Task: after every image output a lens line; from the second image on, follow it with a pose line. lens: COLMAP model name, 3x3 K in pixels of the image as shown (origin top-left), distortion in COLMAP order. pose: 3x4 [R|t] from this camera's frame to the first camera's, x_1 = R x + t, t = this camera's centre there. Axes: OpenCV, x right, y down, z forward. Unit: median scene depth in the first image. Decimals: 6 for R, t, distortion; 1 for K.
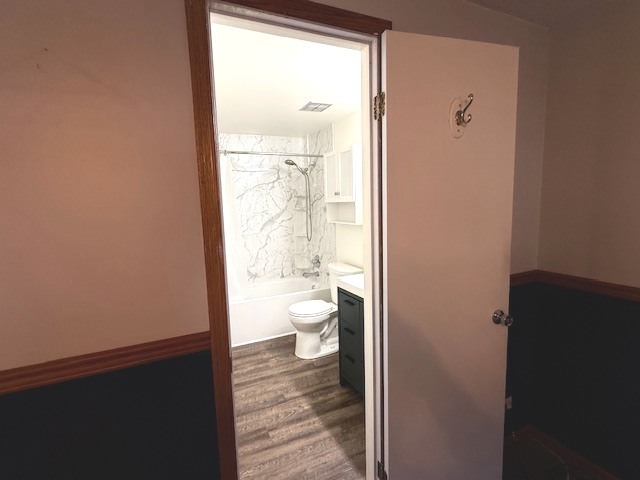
lens RADIAL K [[316.0, 0, 320.1], [0, 316.0, 240.5], [0, 0, 1]] dist [-0.002965, 0.001717]
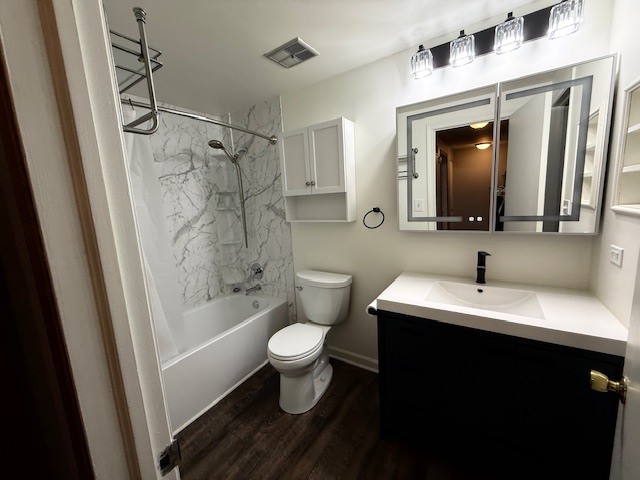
lens RADIAL K [[260.6, 0, 316.5], [0, 260.6, 237.4], [0, 0, 1]] dist [-0.001321, 0.000604]
pose [[0.860709, -0.096316, 0.499903, -0.202248], [0.095906, 0.995035, 0.026587, -0.024995], [-0.499982, 0.025060, 0.865673, 0.337585]]
